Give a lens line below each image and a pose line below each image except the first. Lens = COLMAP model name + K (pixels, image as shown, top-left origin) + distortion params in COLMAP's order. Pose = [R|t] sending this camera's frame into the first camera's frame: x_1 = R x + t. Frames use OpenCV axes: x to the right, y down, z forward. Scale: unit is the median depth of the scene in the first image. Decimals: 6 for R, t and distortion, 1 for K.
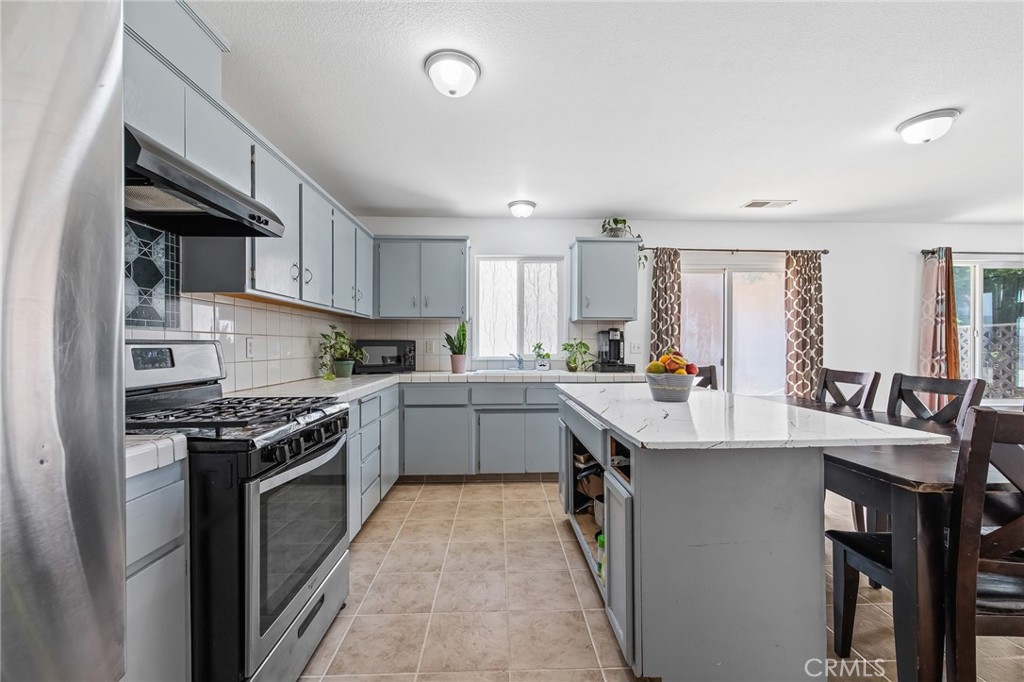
lens RADIAL K [[421.3, 0, 514.8], [0, 421.3, 343.1], [0, 0, 1]] dist [0.005010, 0.000749]
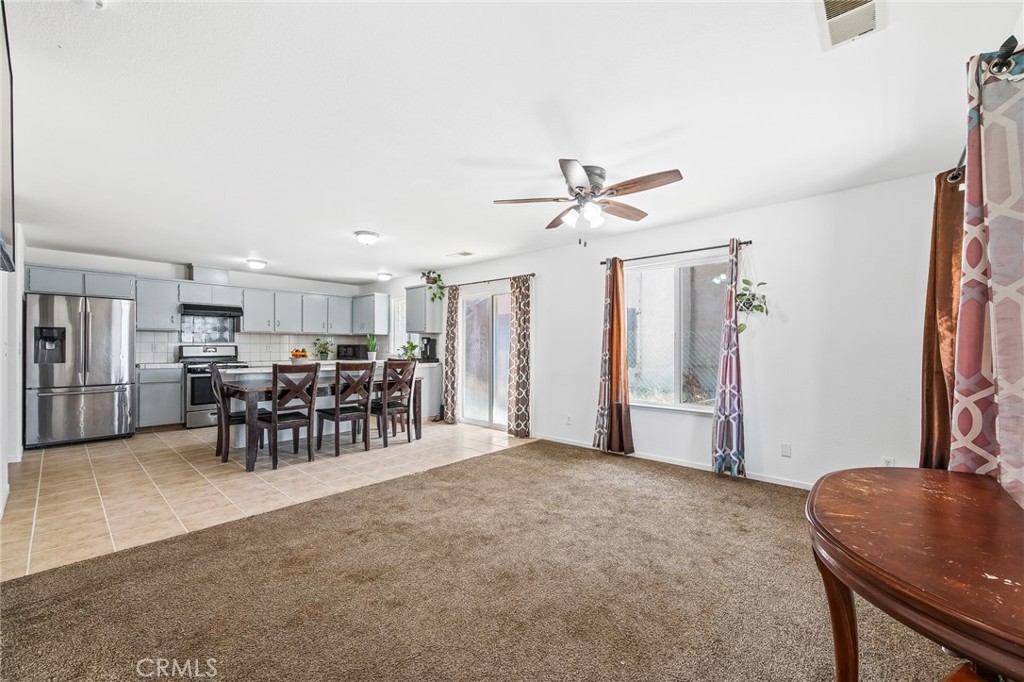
lens RADIAL K [[411.6, 0, 513.1], [0, 411.6, 345.3], [0, 0, 1]] dist [-0.005763, 0.001788]
pose [[0.716594, -0.003929, -0.697480, 1.600391], [0.002288, 0.999992, -0.003283, 0.003997], [0.697487, 0.000757, 0.716597, 0.055943]]
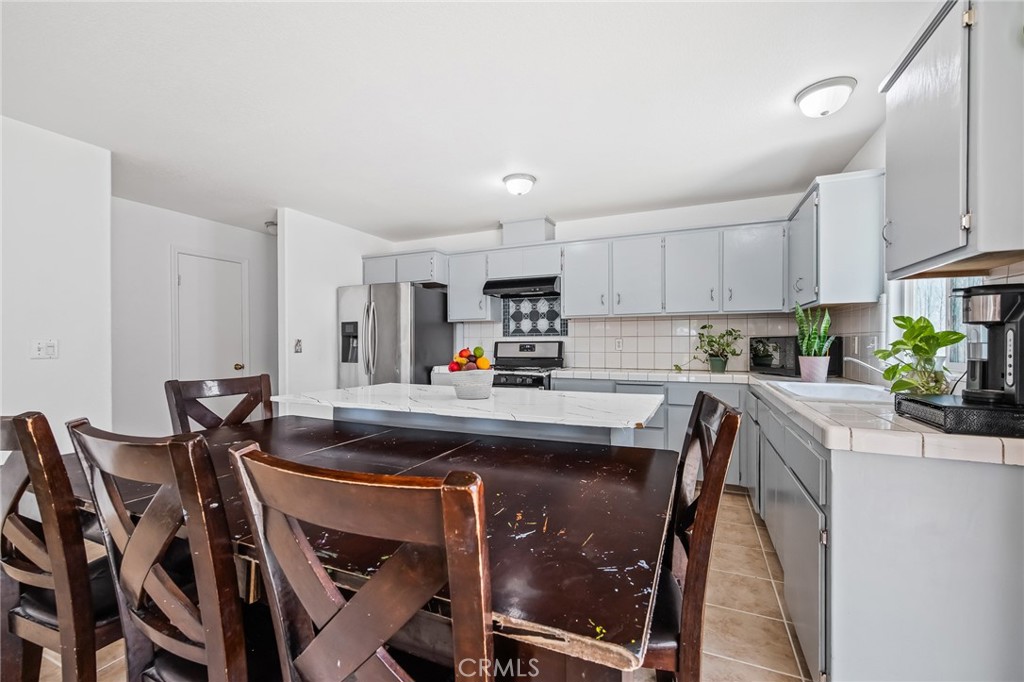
lens RADIAL K [[421.3, 0, 514.3], [0, 421.3, 345.2], [0, 0, 1]] dist [0.005010, 0.000749]
pose [[-0.438186, 0.003712, -0.898877, 0.642850], [0.006058, 0.999981, 0.001176, 0.005388], [0.898864, -0.004930, -0.438200, 0.800933]]
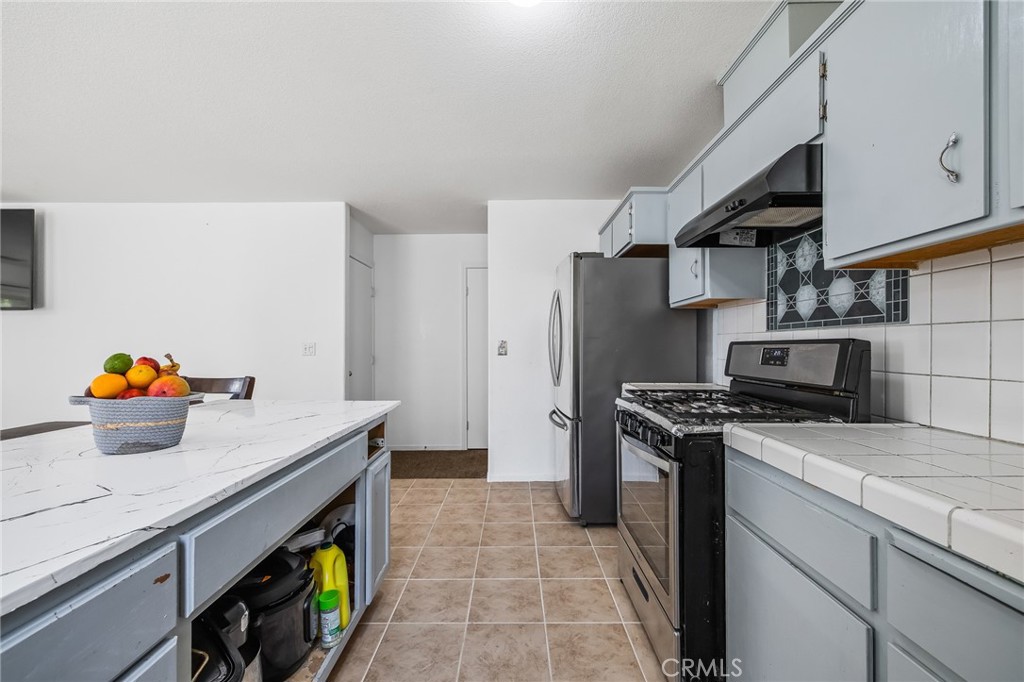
lens RADIAL K [[421.3, 0, 514.7], [0, 421.3, 343.6], [0, 0, 1]] dist [0.005010, 0.000749]
pose [[-0.999015, 0.000949, 0.044355, -0.072869], [0.000578, 0.999965, -0.008374, 0.003515], [-0.044362, -0.008341, -0.998981, 0.803421]]
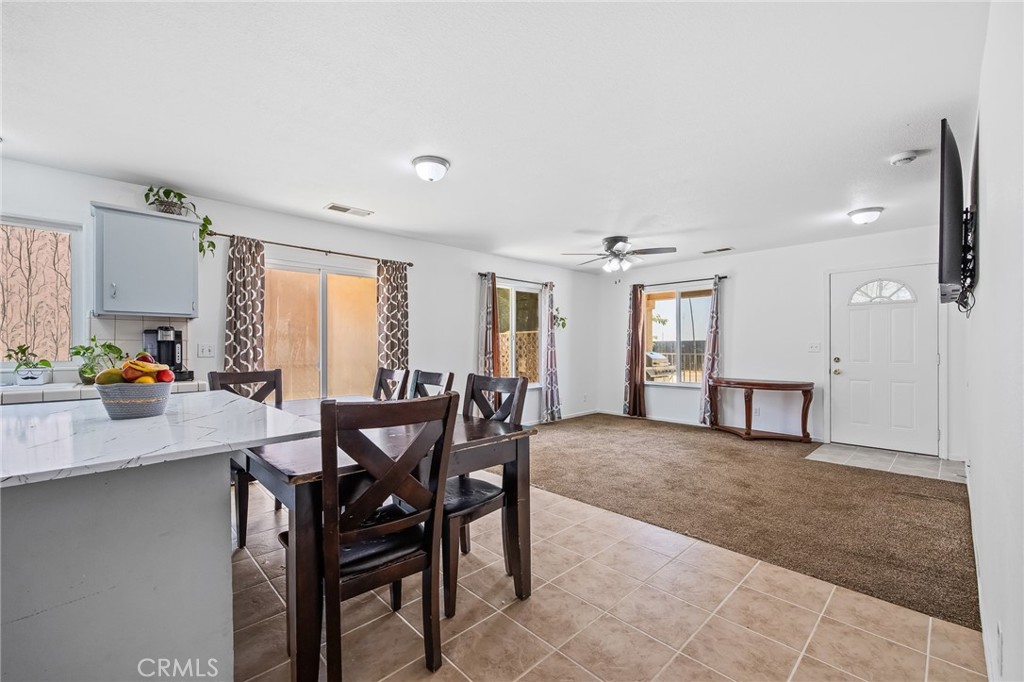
lens RADIAL K [[421.3, 0, 517.5], [0, 421.3, 346.7], [0, 0, 1]] dist [0.005010, 0.000749]
pose [[0.744715, -0.005302, 0.667362, 0.191973], [0.002906, 0.999985, 0.004701, 0.001061], [-0.667376, -0.001562, 0.744719, -0.042165]]
